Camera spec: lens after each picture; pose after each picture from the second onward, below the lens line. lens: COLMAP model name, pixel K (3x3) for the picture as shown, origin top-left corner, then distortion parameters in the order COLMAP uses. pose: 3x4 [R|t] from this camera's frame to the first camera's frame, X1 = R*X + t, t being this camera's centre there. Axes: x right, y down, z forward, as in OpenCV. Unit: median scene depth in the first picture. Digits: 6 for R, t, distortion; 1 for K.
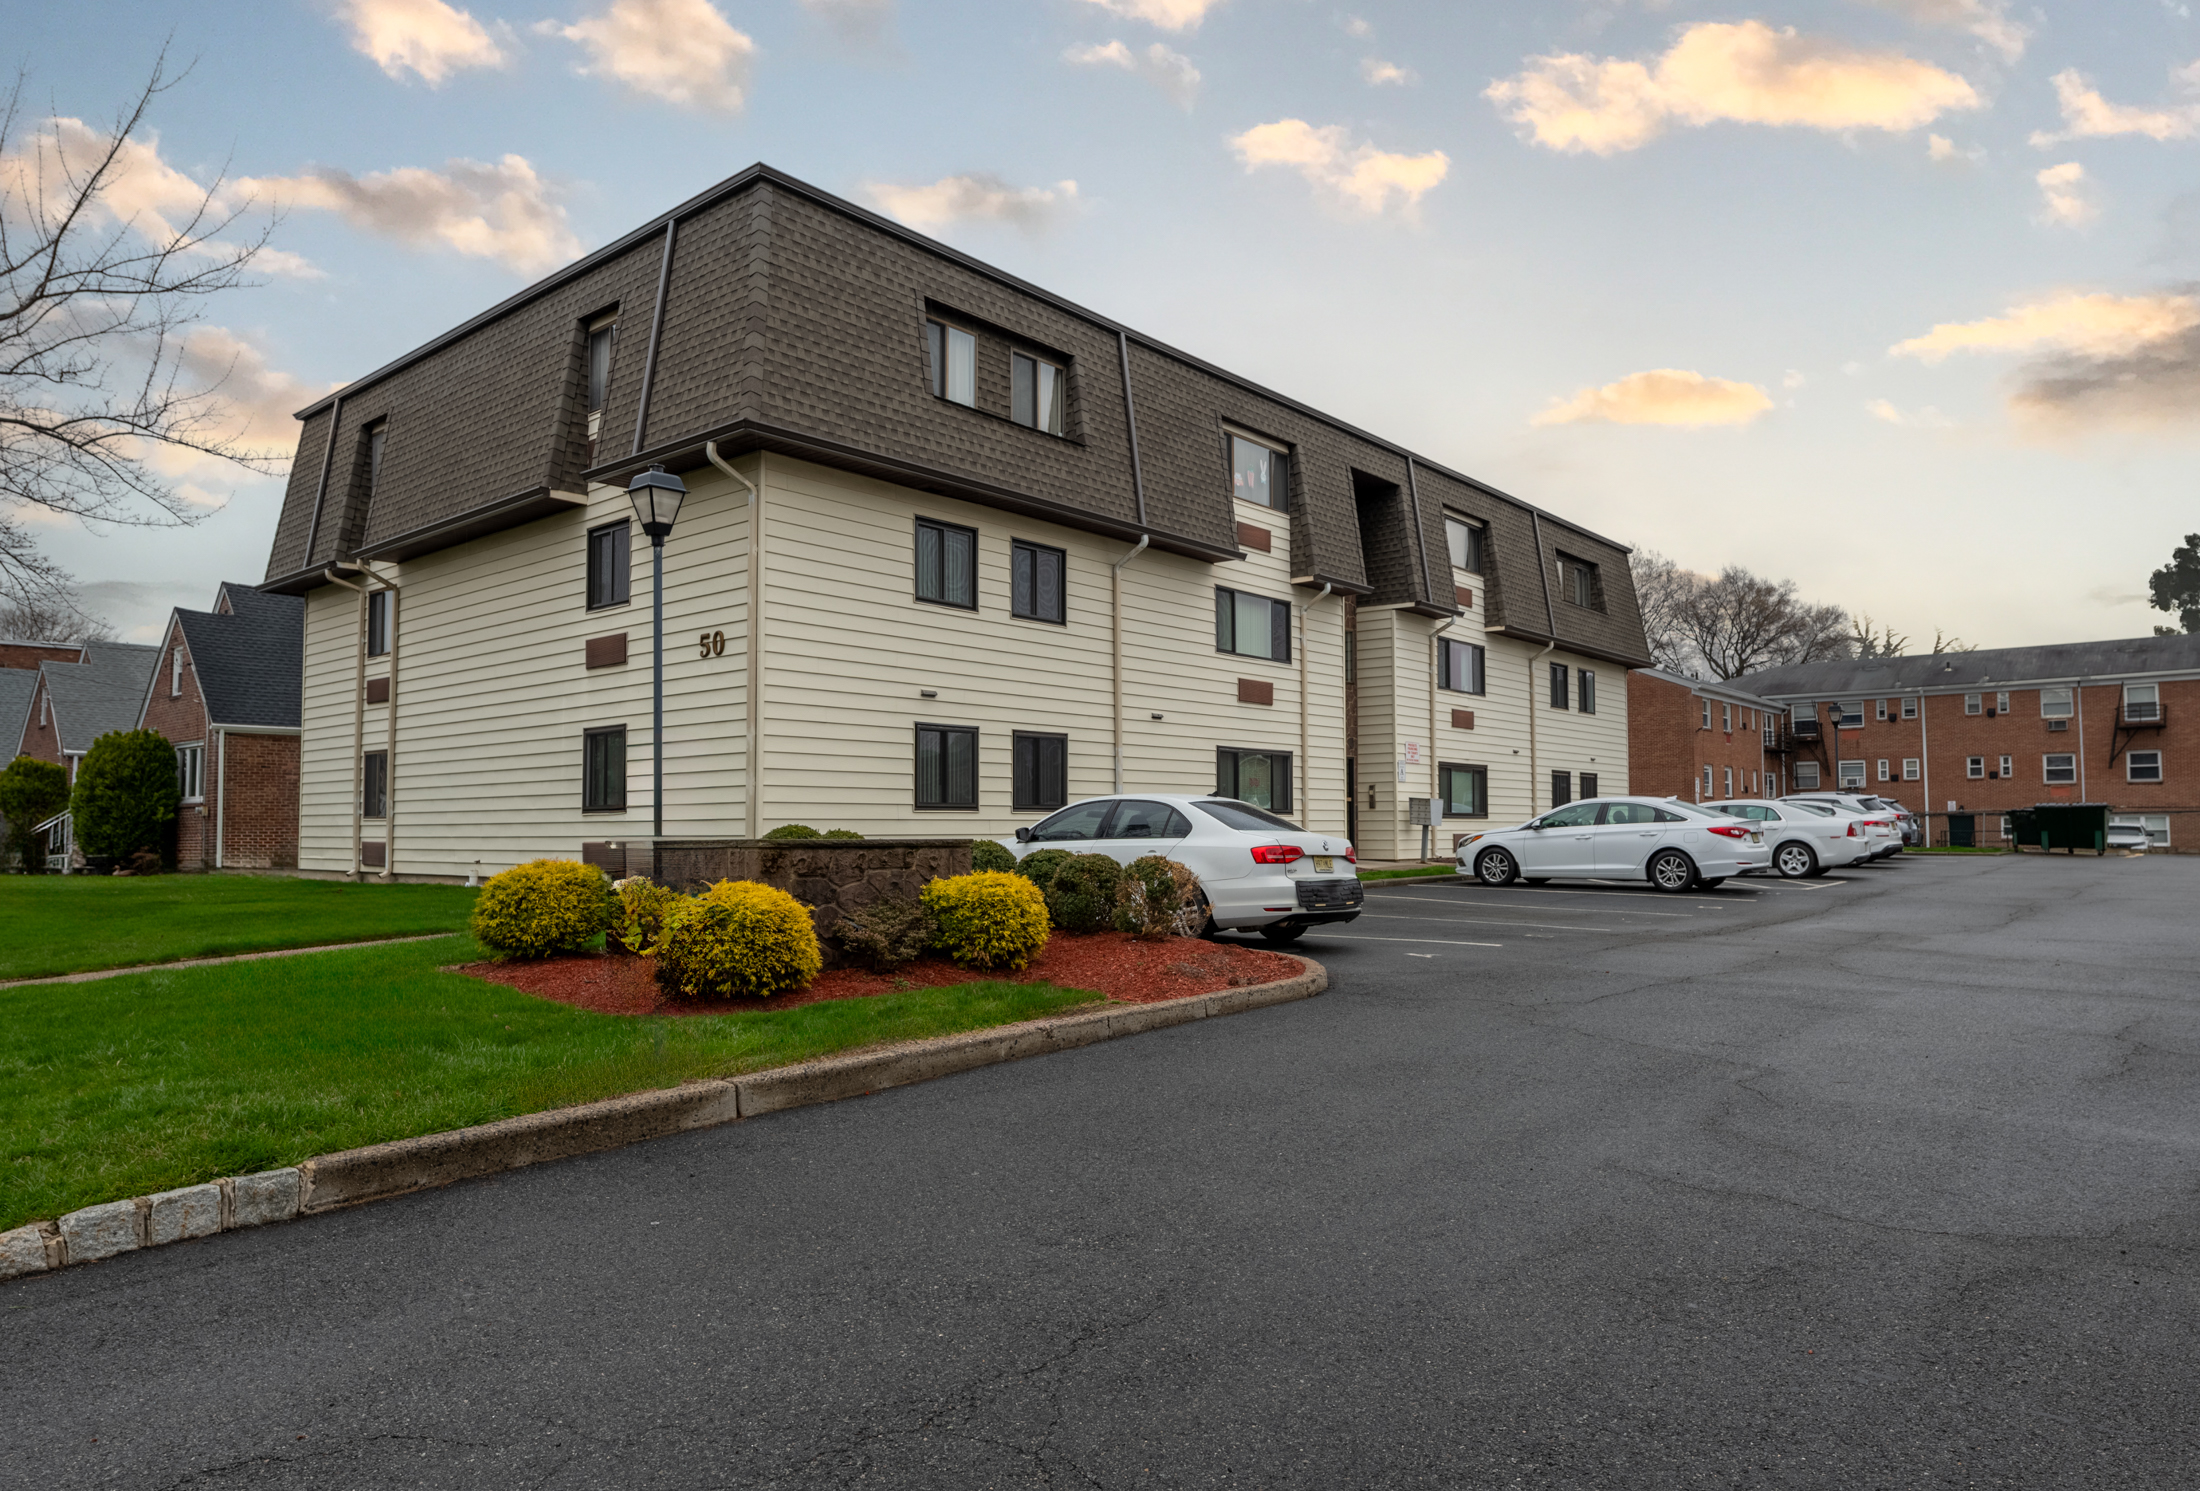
lens RADIAL K [[1349.1, 0, 1101.4], [0, 1349.1, 752.2], [0, 0, 1]] dist [-0.009604, -0.000682]
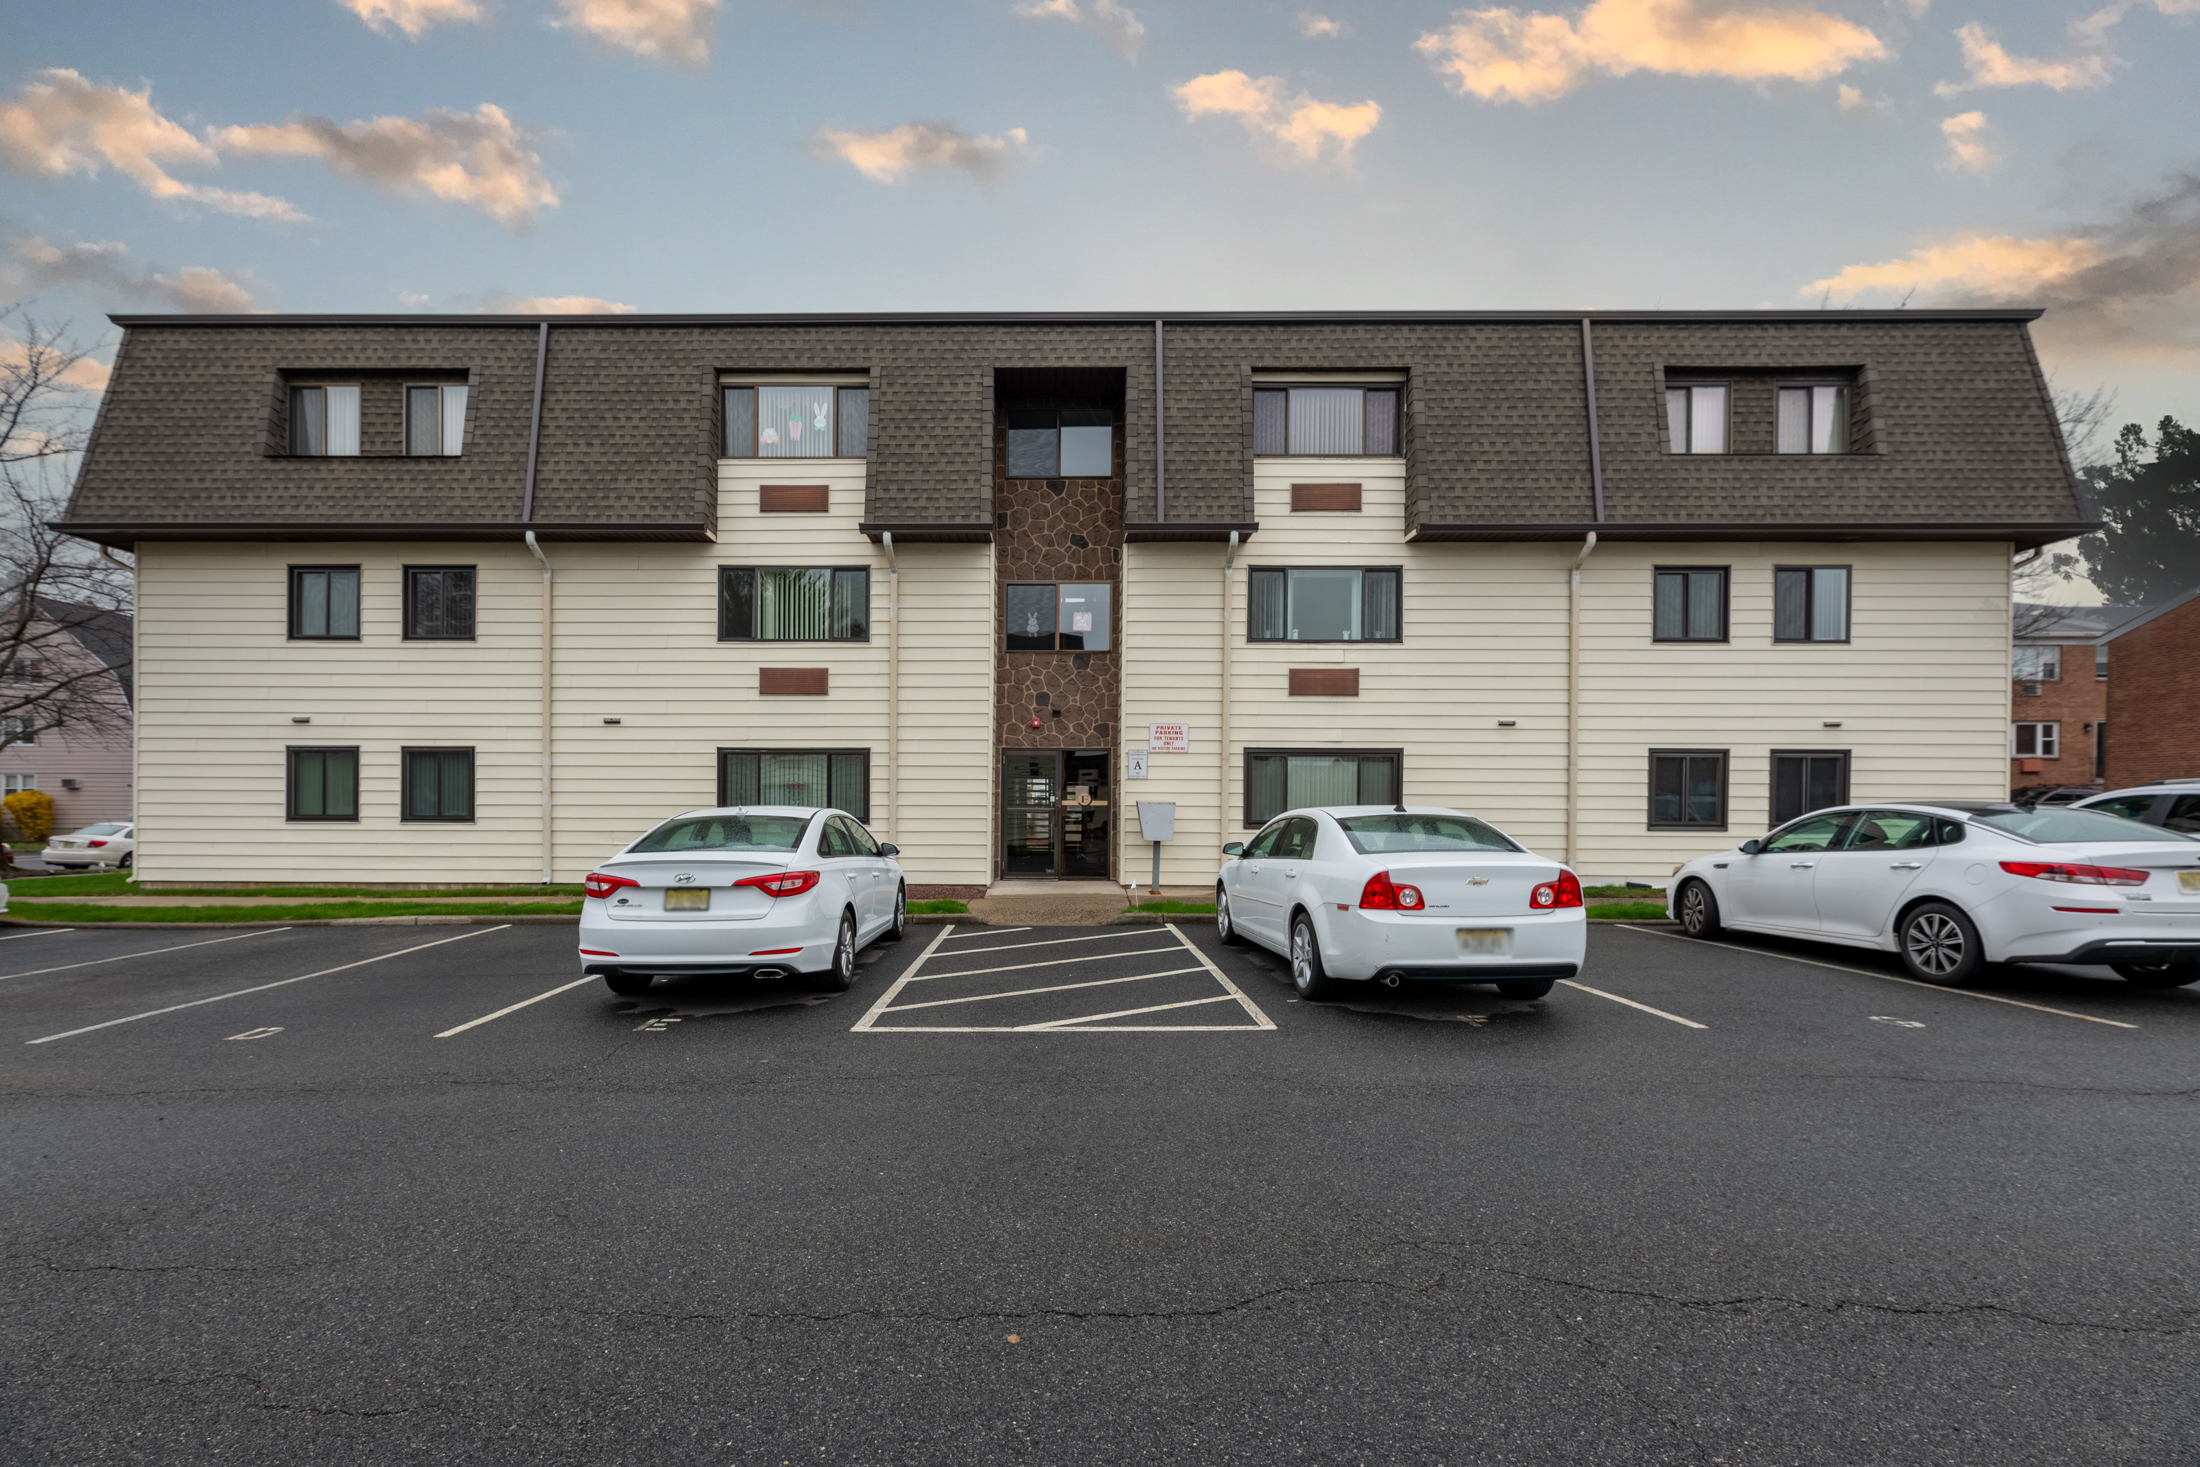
lens RADIAL K [[887.2, 0, 1092.9], [0, 887.2, 832.1], [0, 0, 1]] dist [-0.002561, -0.000712]
pose [[0.638770, -0.000597, -0.769398, 0.603997], [0.036063, 0.998924, 0.029165, 0.037068], [0.768552, -0.046377, 0.638104, 0.710618]]
